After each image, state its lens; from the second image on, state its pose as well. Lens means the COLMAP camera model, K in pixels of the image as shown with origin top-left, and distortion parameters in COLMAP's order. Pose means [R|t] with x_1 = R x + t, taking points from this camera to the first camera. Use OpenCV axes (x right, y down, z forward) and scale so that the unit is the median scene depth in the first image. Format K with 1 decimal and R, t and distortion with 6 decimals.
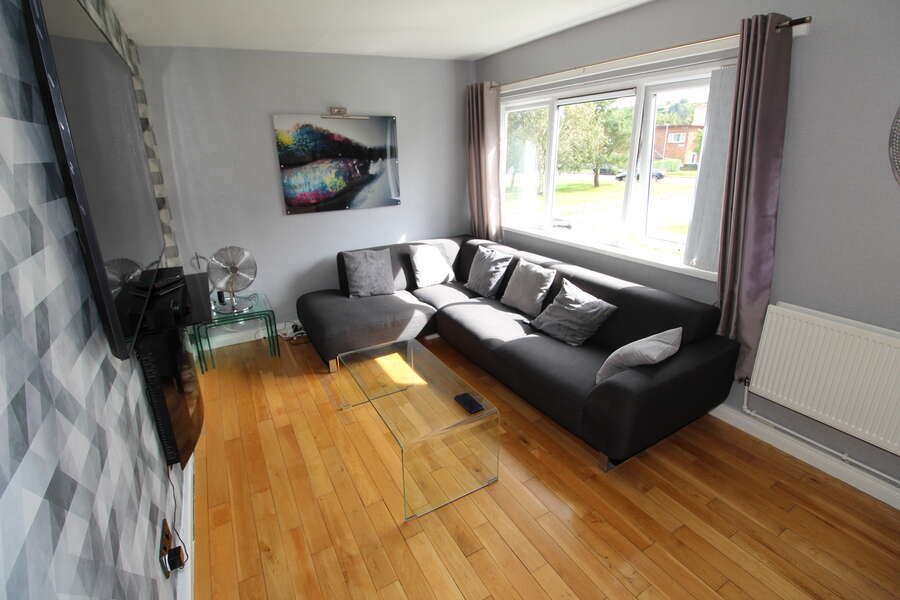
lens RADIAL K [[419.0, 0, 453.7], [0, 419.0, 295.5], [0, 0, 1]] dist [-0.020778, -0.000243]
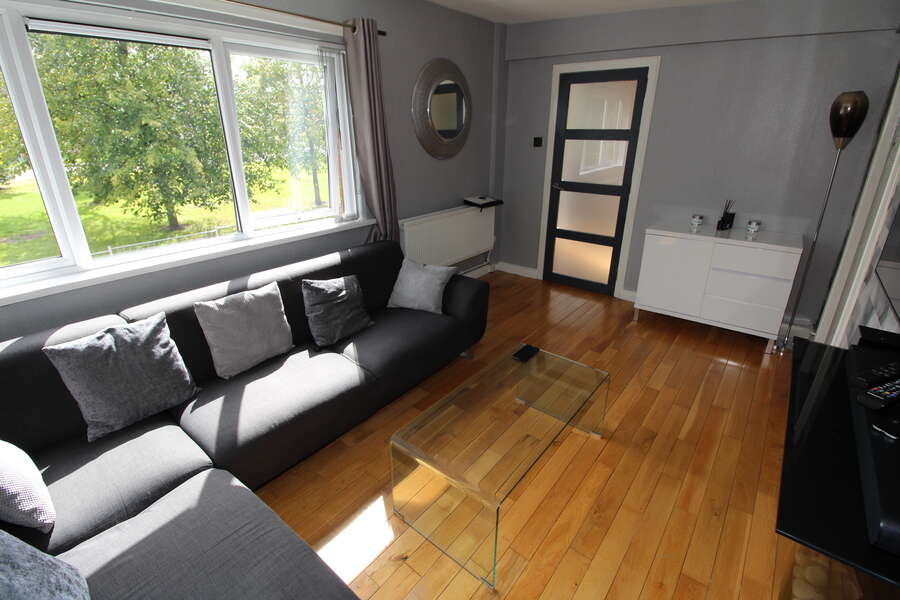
lens RADIAL K [[419.0, 0, 453.7], [0, 419.0, 295.5], [0, 0, 1]] dist [-0.020778, -0.000243]
pose [[-0.355500, -0.340074, 0.870614, -0.513337], [0.305360, 0.838092, 0.452058, -0.270646], [-0.883388, 0.426558, -0.194097, 0.842831]]
